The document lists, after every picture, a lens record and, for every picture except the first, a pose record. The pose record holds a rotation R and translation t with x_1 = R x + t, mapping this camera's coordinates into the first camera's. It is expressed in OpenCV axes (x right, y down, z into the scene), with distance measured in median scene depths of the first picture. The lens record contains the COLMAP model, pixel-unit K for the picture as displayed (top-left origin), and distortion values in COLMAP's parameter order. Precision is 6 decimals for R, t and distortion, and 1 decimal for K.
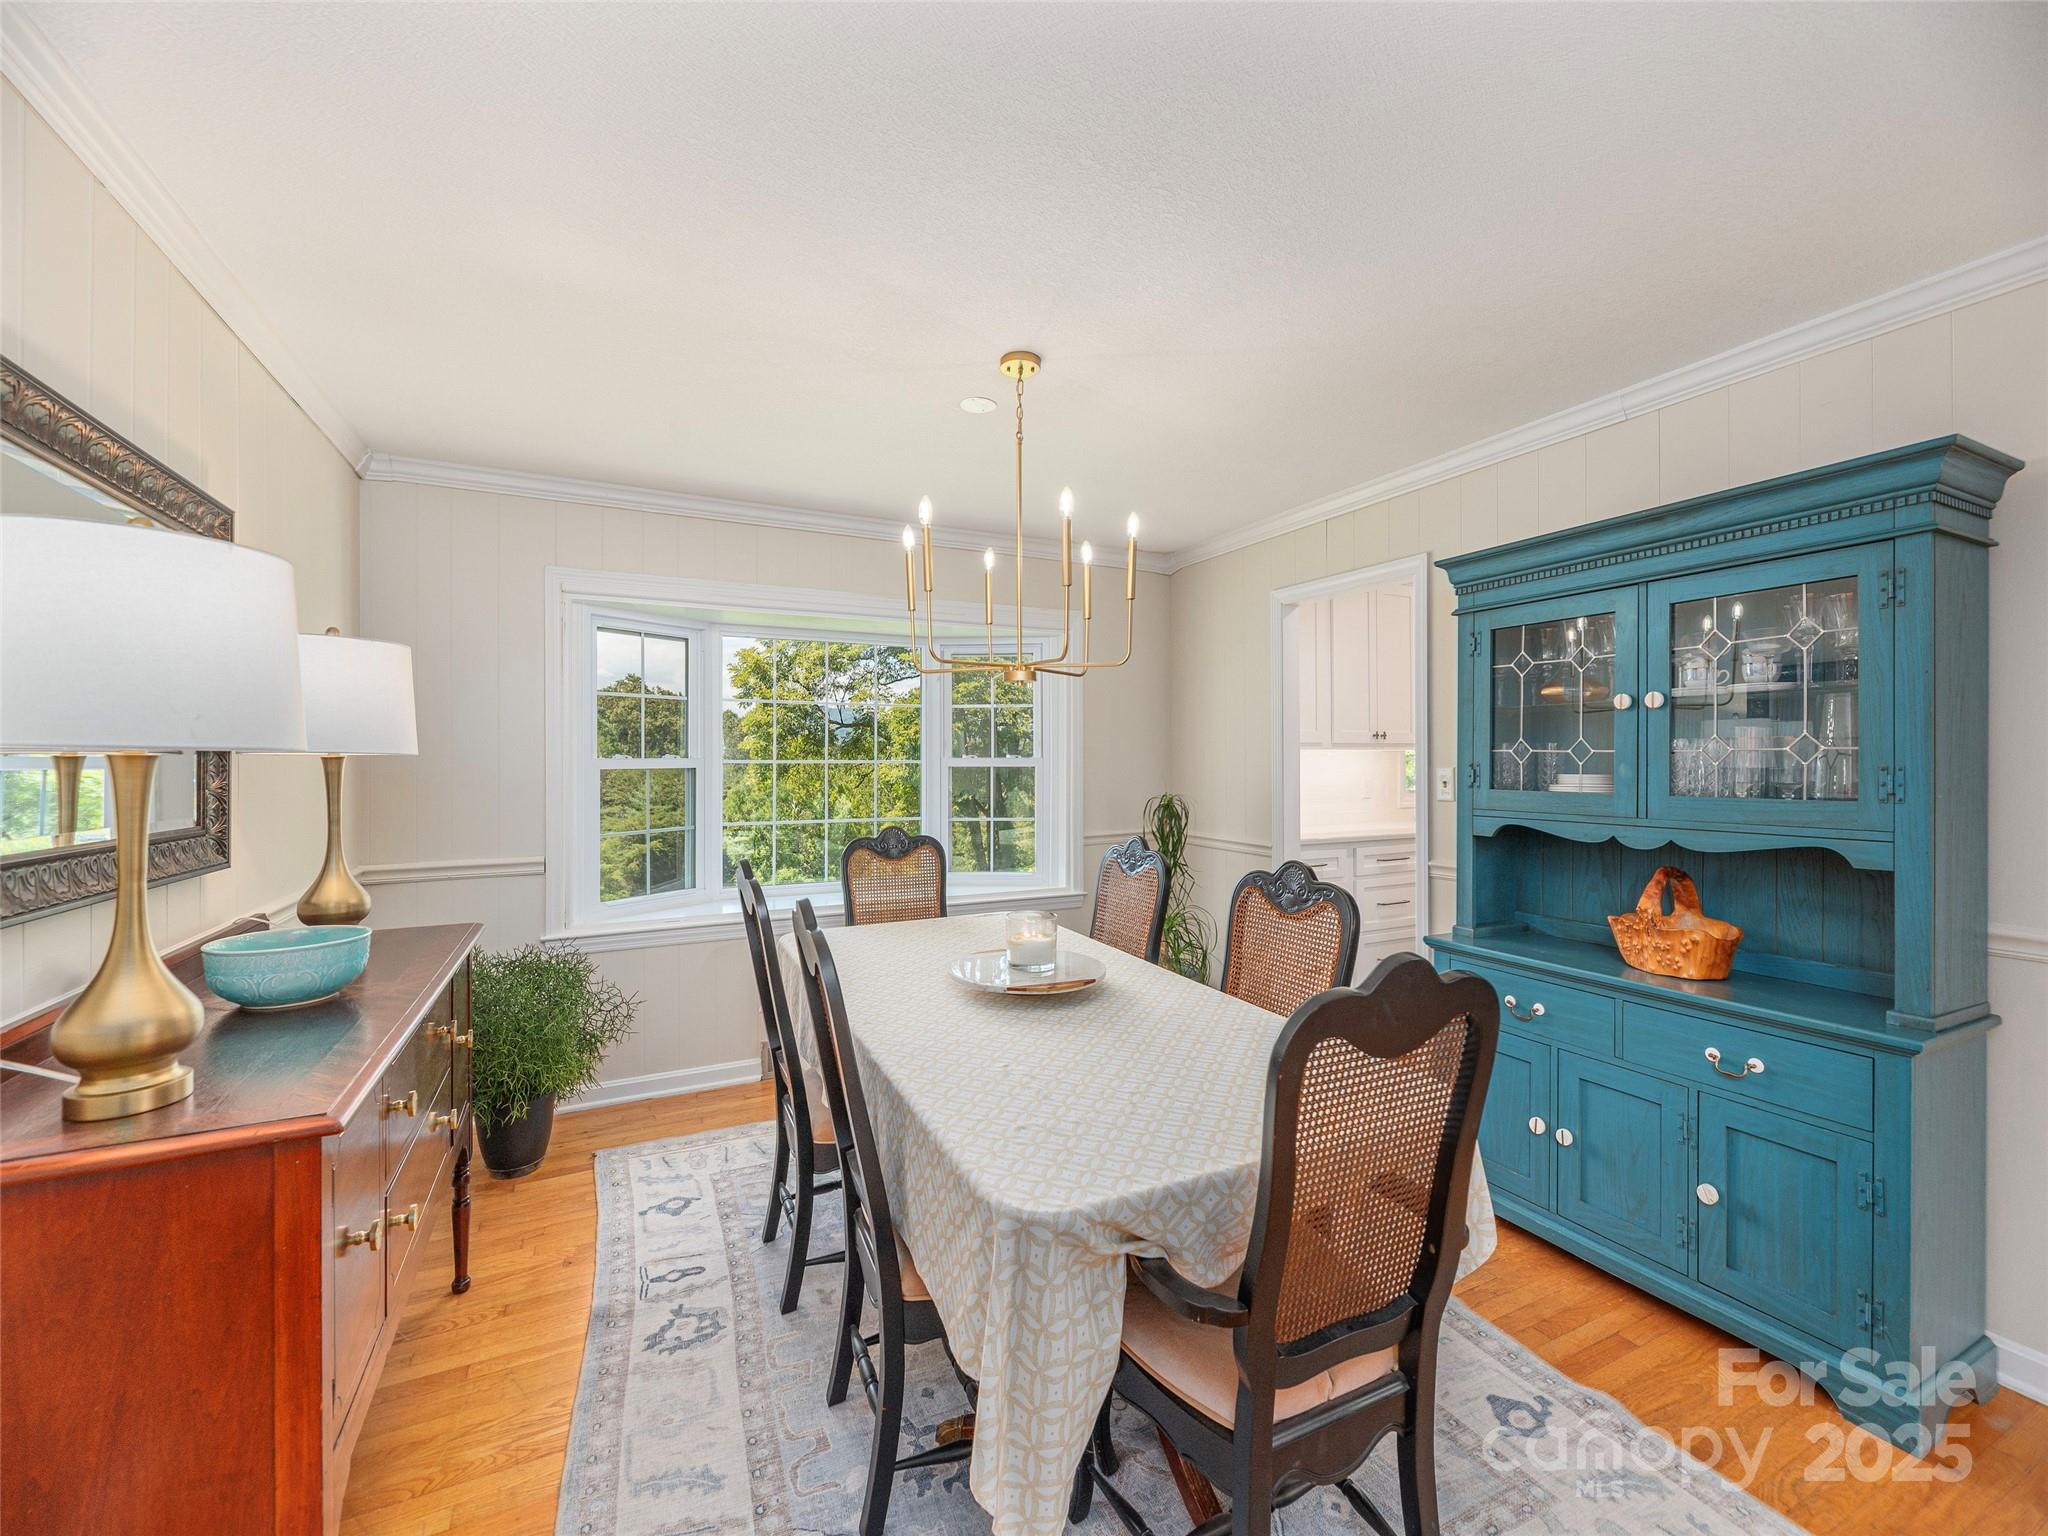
lens RADIAL K [[841.0, 0, 1006.7], [0, 841.0, 768.8], [0, 0, 1]] dist [-0.003133, -0.000338]
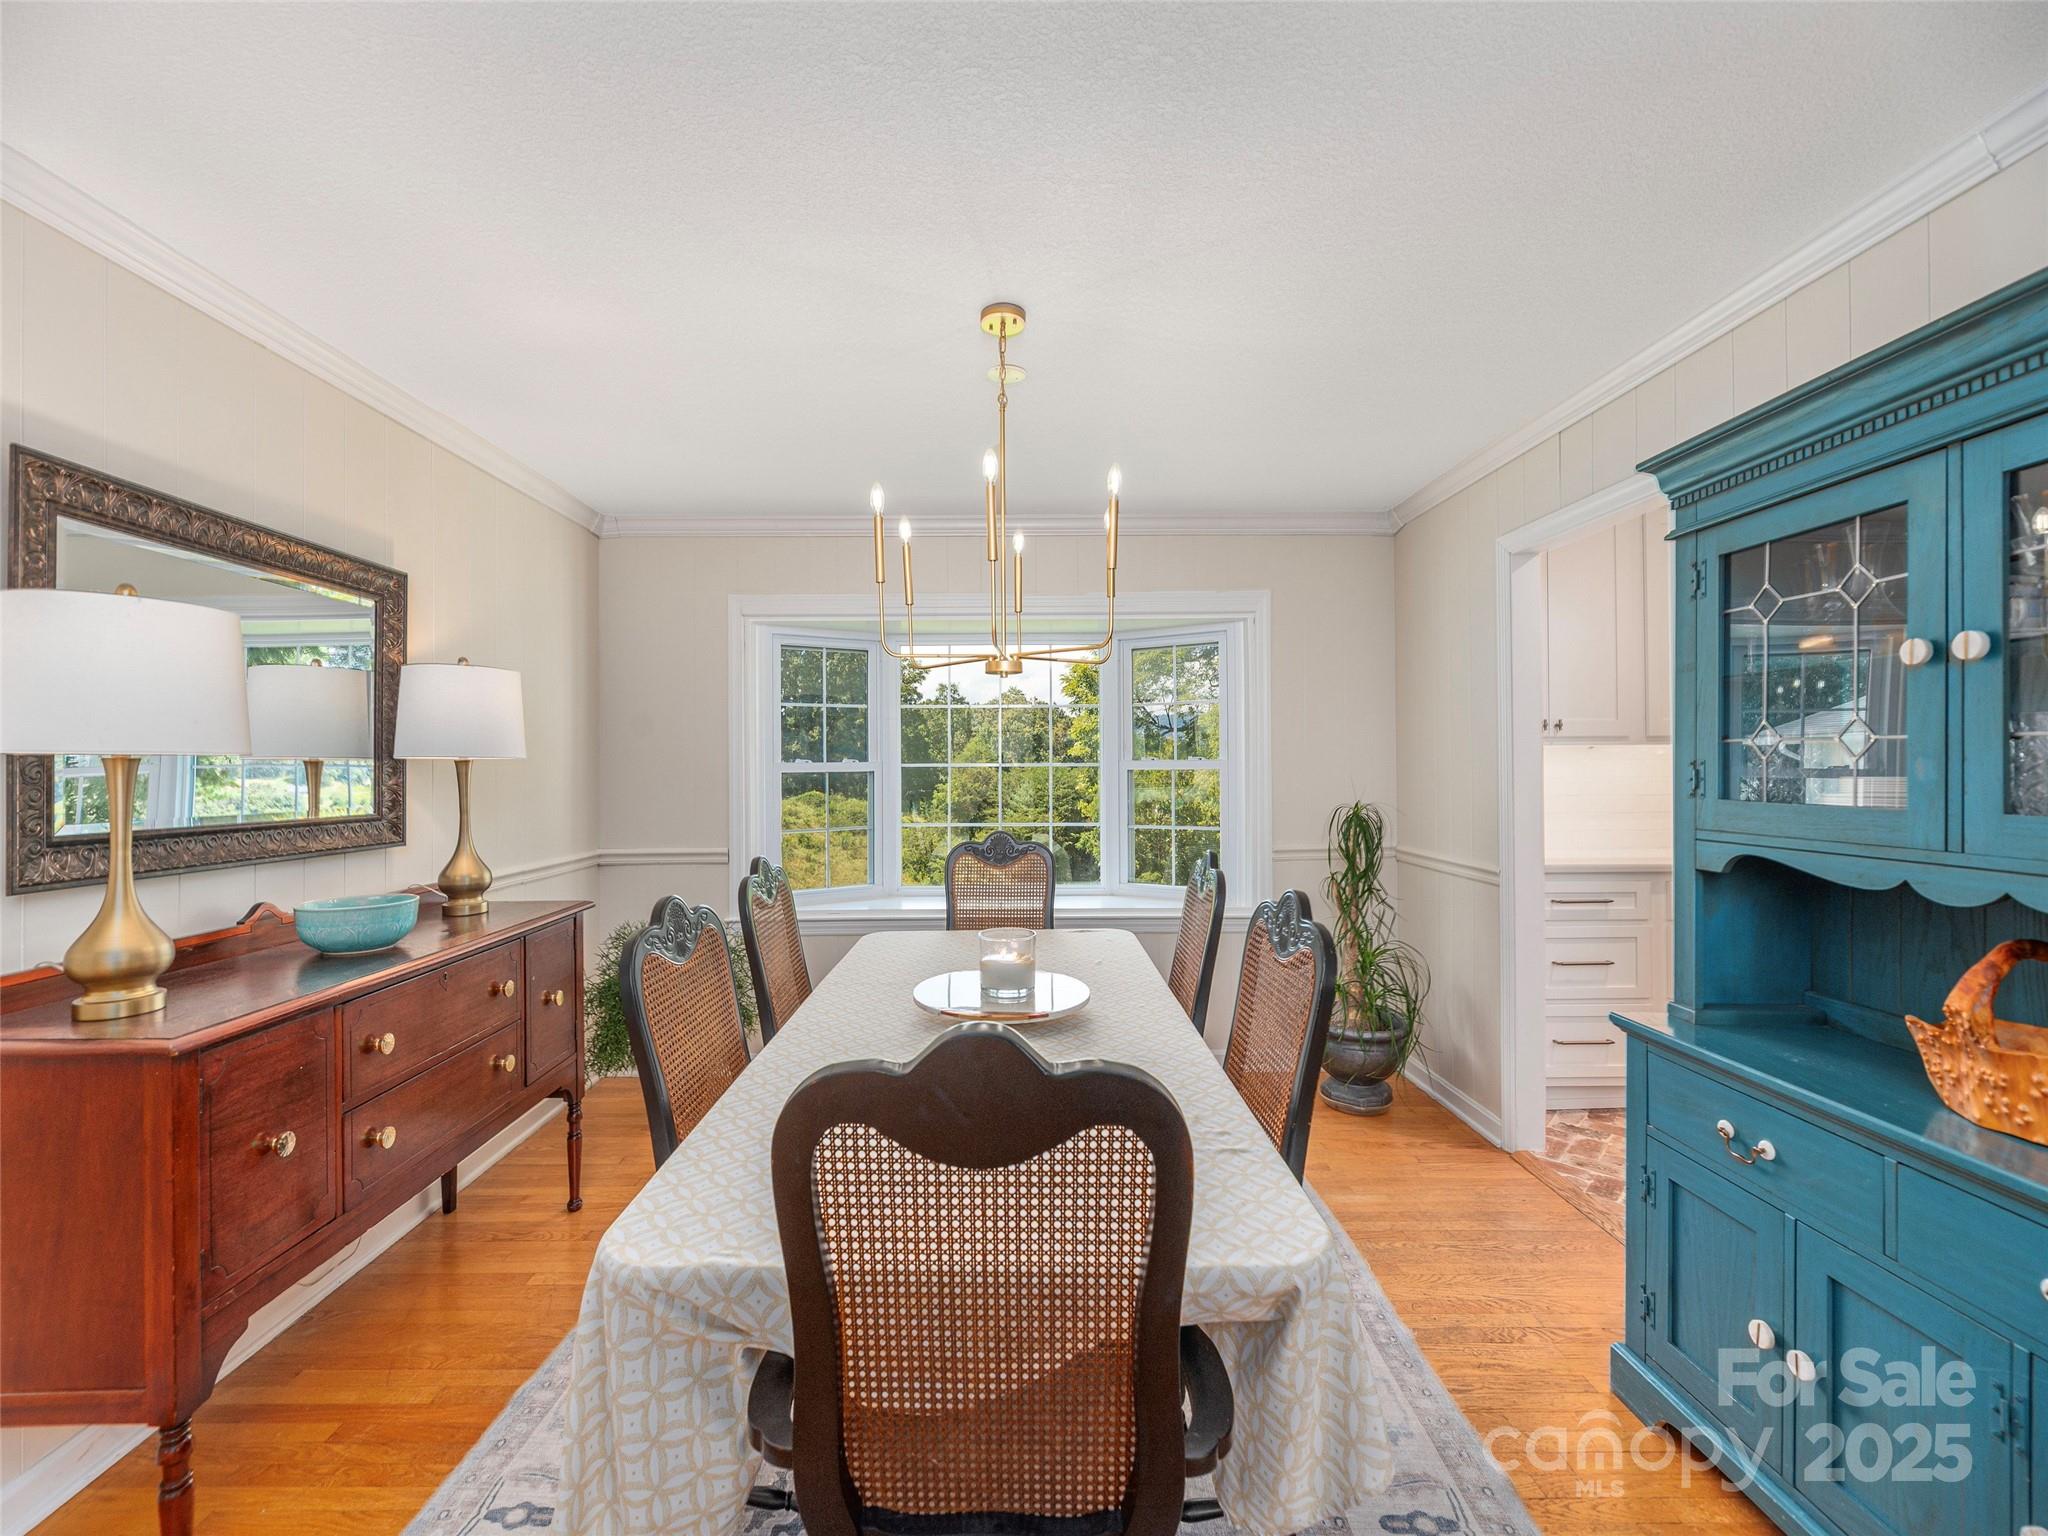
lens RADIAL K [[841.0, 0, 1023.4], [0, 841.0, 773.9], [0, 0, 1]] dist [-0.003133, -0.000338]
pose [[0.899644, -0.000047, -0.436625, 0.418249], [-0.000535, 0.999999, -0.001212, 0.006273], [0.436624, 0.001324, 0.899643, 0.197882]]
